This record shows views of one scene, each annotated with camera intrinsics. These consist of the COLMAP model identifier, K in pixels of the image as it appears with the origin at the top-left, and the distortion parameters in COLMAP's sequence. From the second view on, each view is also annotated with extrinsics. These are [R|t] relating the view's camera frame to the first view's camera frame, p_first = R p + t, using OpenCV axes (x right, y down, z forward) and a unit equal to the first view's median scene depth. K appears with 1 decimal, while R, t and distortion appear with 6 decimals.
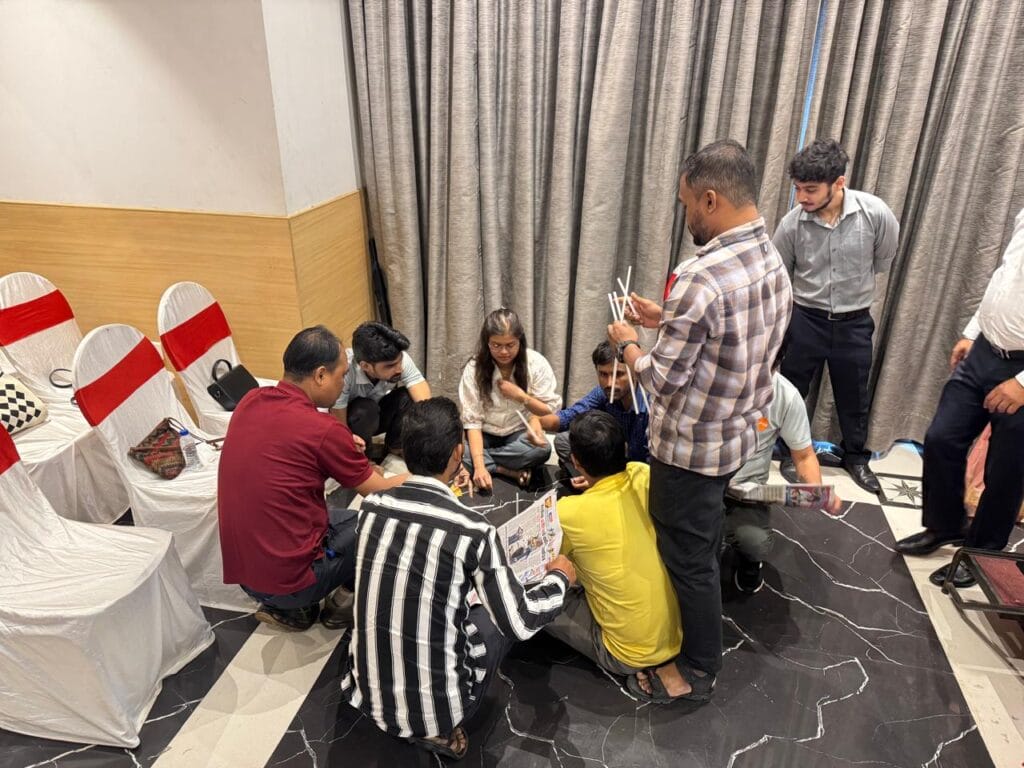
lens RADIAL K [[722.7, 0, 515.9], [0, 722.7, 390.6], [0, 0, 1]] dist [0.010949, -0.026865]
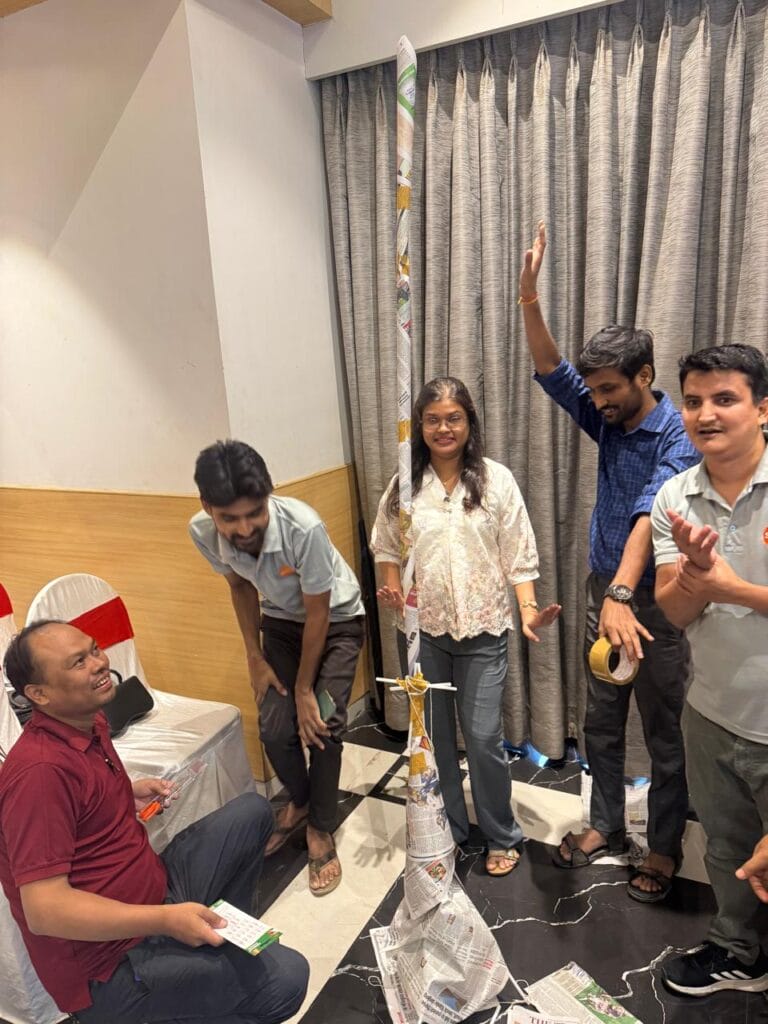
lens RADIAL K [[722.7, 0, 385.2], [0, 722.7, 515.3], [0, 0, 1]] dist [0.010949, -0.026865]
pose [[0.964485, -0.007908, -0.264020, 0.053506], [-0.051925, 0.974371, -0.218873, -0.048494], [0.258984, 0.224809, 0.939355, 0.273447]]
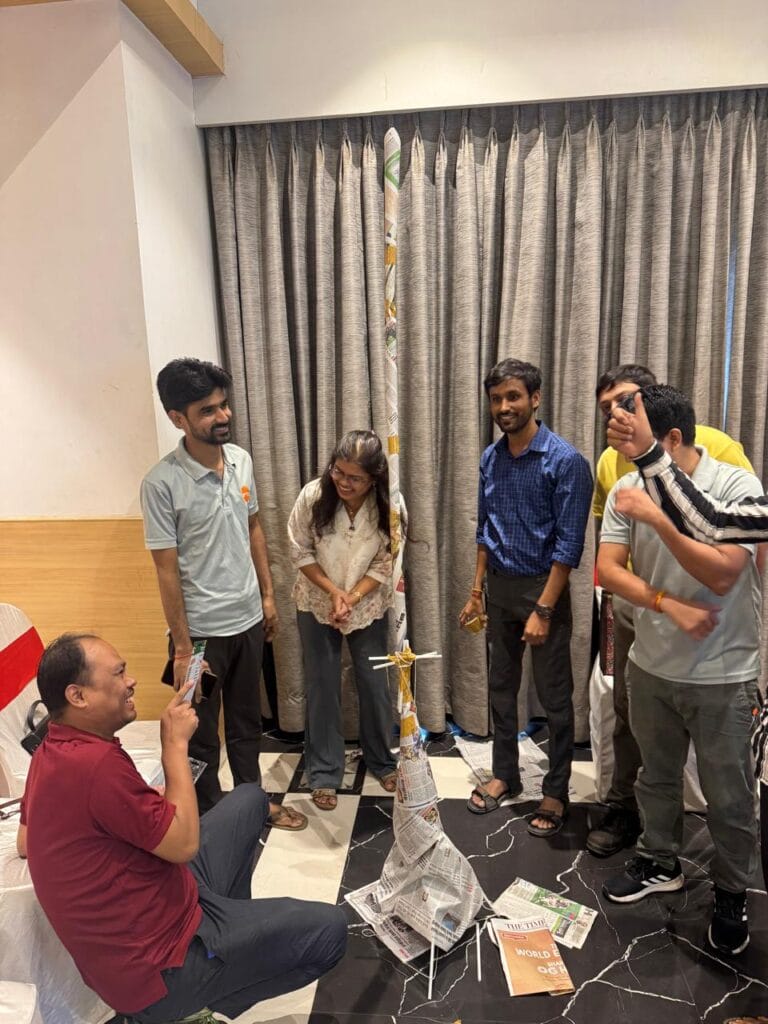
lens RADIAL K [[722.7, 0, 379.3], [0, 722.7, 513.7], [0, 0, 1]] dist [0.010949, -0.026865]
pose [[0.993360, -0.063732, 0.095781, -0.141277], [0.086430, 0.962890, -0.255682, -0.007588], [-0.075932, 0.262262, 0.962005, 0.169929]]
